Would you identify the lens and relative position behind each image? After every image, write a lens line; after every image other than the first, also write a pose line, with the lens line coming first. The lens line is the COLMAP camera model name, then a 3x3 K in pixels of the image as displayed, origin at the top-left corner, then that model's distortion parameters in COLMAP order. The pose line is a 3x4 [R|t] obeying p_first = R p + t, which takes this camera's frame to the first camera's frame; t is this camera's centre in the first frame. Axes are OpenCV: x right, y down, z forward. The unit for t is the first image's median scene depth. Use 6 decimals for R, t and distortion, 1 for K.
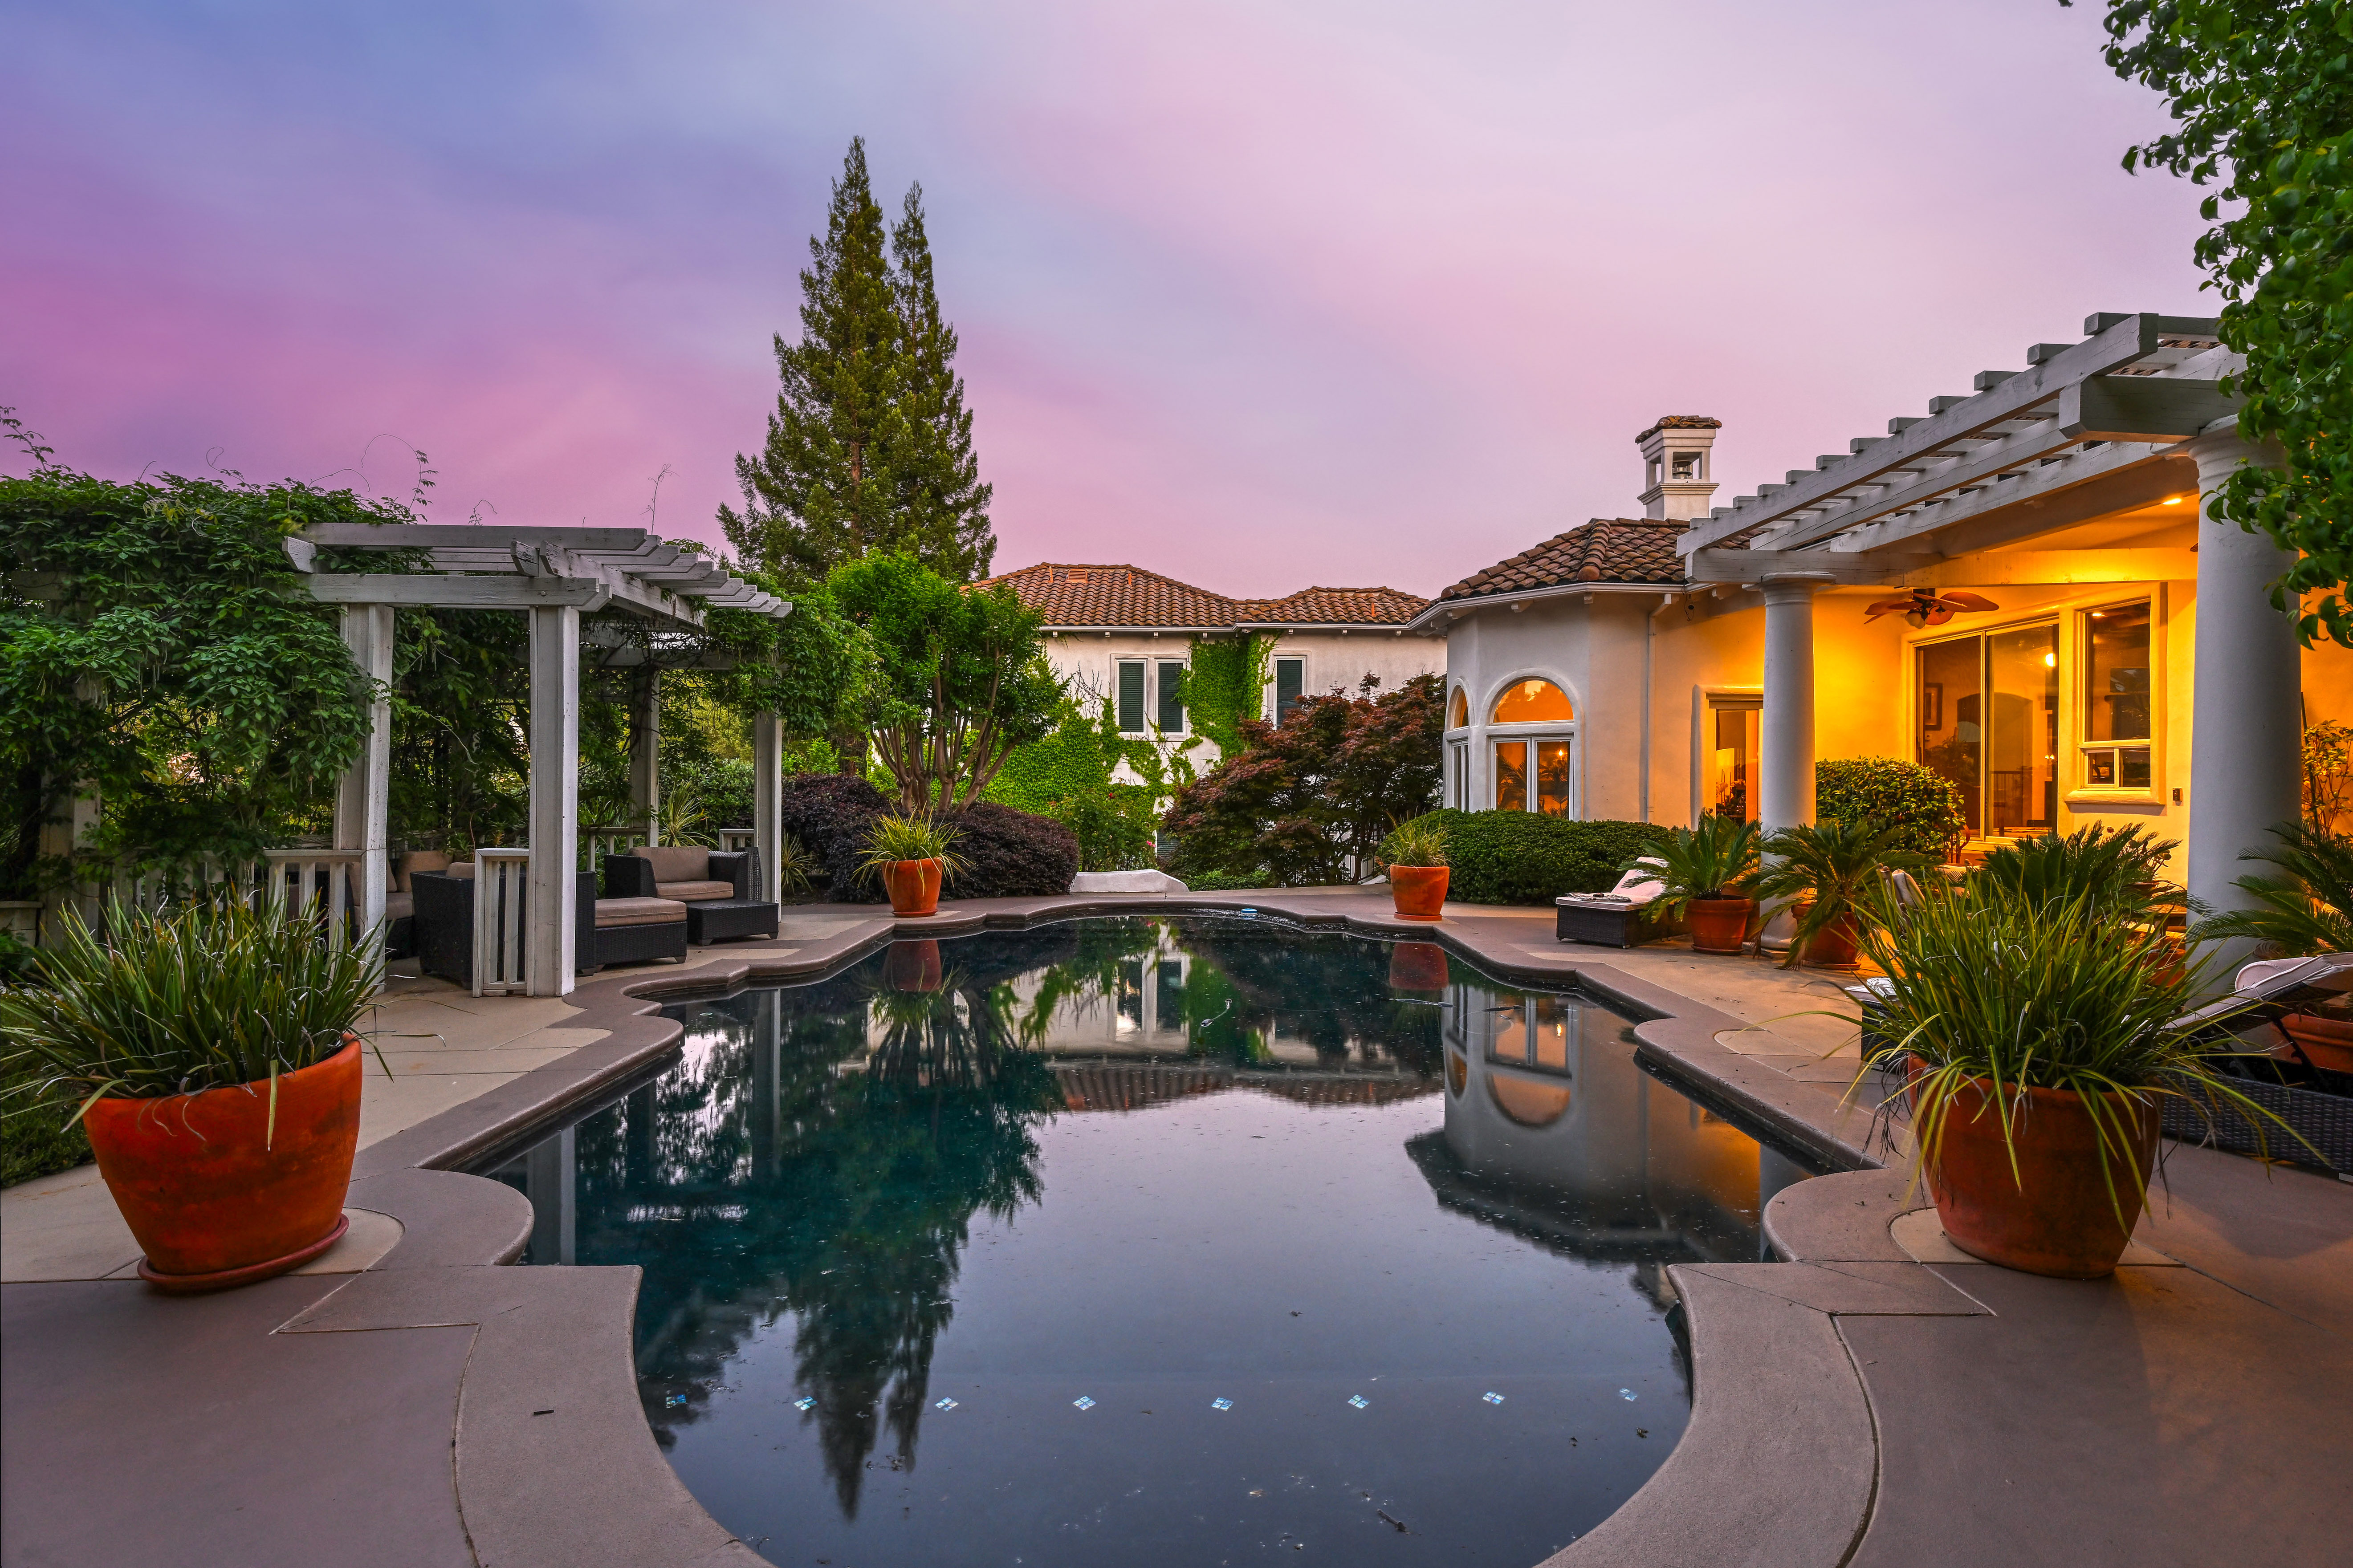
lens RADIAL K [[1180.1, 0, 1179.7], [0, 1180.1, 782.2], [0, 0, 1]] dist [-0.006829, -0.001937]
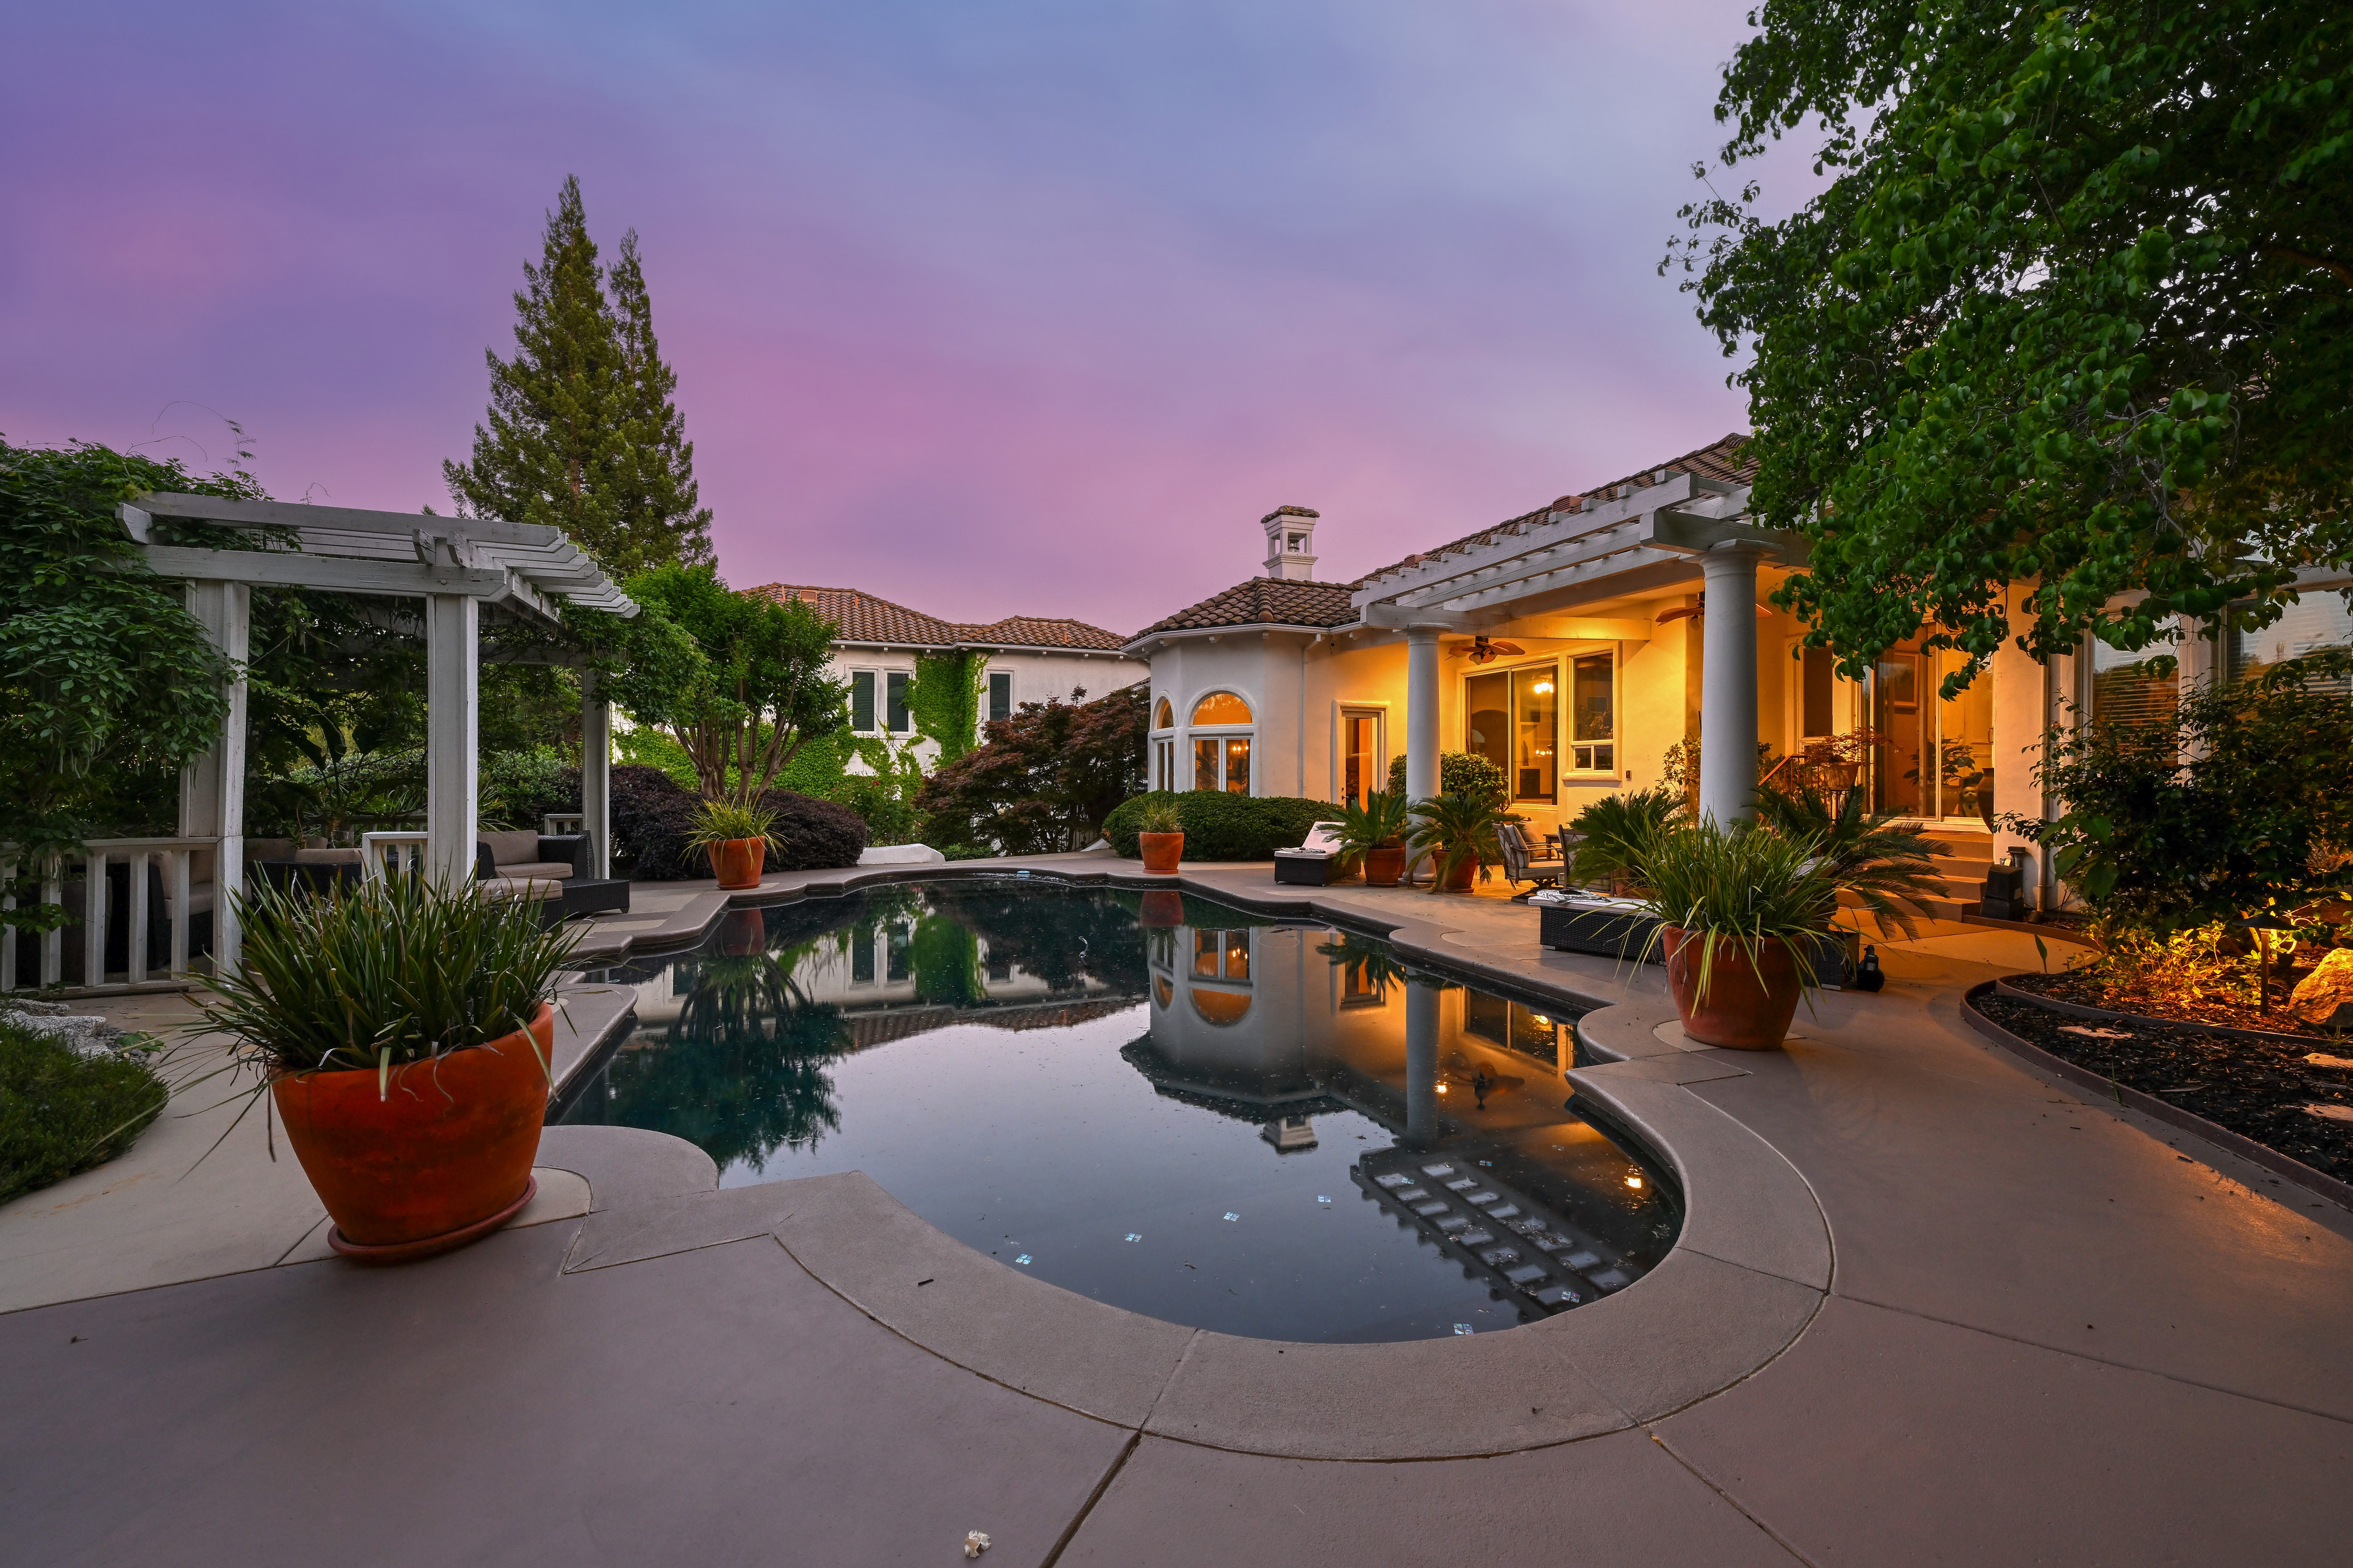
lens RADIAL K [[942.8, 0, 1181.3], [0, 942.8, 778.2], [0, 0, 1]] dist [-0.005347, 0.000566]
pose [[0.939665, -0.005967, 0.342043, -0.134279], [0.005171, 0.999981, 0.003240, 0.007179], [-0.342056, -0.001276, 0.939679, 0.006875]]
